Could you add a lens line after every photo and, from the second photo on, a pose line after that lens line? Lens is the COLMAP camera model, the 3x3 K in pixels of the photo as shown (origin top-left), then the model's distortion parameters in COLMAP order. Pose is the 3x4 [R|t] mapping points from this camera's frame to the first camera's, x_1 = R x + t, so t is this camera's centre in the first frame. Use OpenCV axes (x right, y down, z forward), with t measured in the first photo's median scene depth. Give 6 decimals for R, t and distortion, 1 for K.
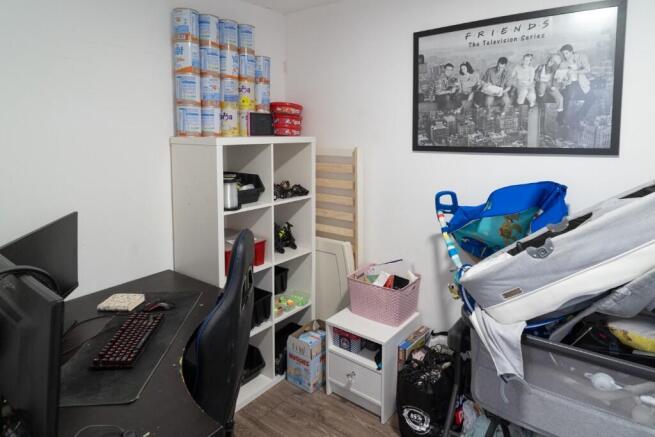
lens RADIAL K [[408.2, 0, 328.4], [0, 408.2, 165.3], [0, 0, 1]] dist [-0.002611, -0.000667]
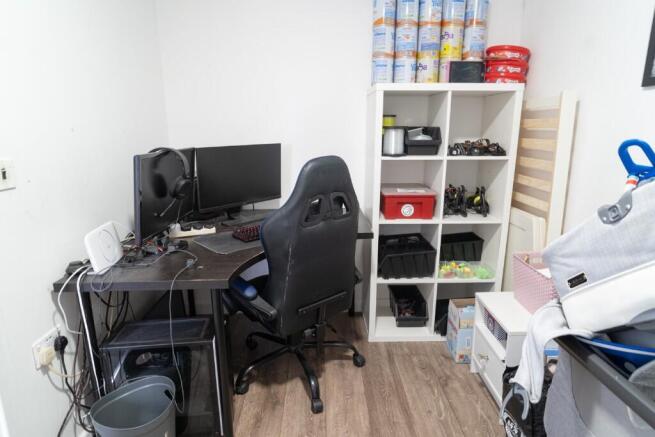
lens RADIAL K [[390.6, 0, 327.5], [0, 390.6, 218.5], [0, 0, 1]] dist [-0.001813, 0.000927]
pose [[0.613672, 0.178609, -0.769094, 0.397356], [-0.066975, 0.982343, 0.174692, 0.089475], [0.786716, -0.055694, 0.614798, 0.218727]]
